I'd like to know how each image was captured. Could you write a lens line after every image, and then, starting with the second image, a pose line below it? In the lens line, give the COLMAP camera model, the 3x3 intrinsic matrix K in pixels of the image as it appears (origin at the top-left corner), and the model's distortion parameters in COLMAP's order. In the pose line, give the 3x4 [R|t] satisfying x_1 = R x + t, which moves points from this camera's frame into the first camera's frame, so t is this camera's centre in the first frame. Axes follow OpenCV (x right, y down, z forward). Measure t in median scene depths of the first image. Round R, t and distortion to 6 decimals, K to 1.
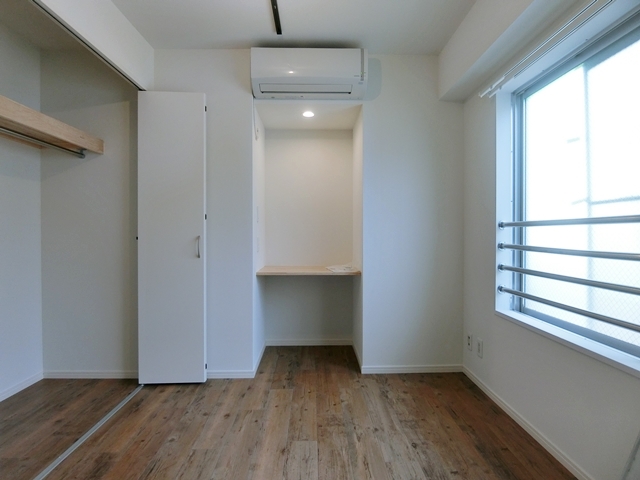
lens RADIAL K [[359.1, 0, 317.8], [0, 359.1, 237.2], [0, 0, 1]] dist [-0.023133, -0.007262]
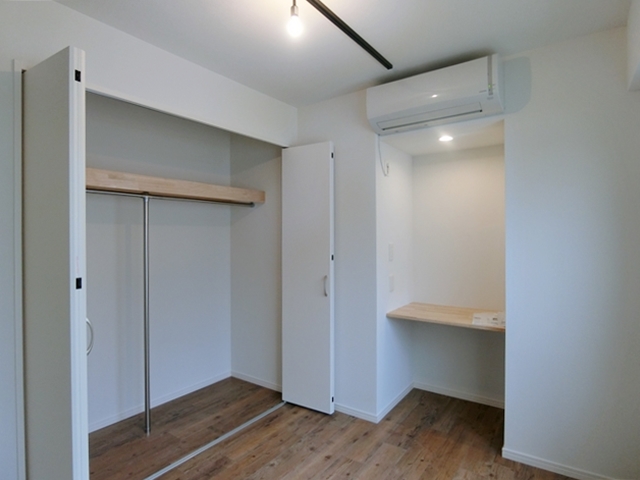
lens RADIAL K [[359.1, 0, 300.7], [0, 359.1, 239.8], [0, 0, 1]] dist [-0.023133, -0.007262]
pose [[0.792464, -0.005861, -0.609891, 0.261817], [0.000417, 0.999959, -0.009068, -0.101911], [0.609919, 0.006932, 0.792434, 0.104360]]
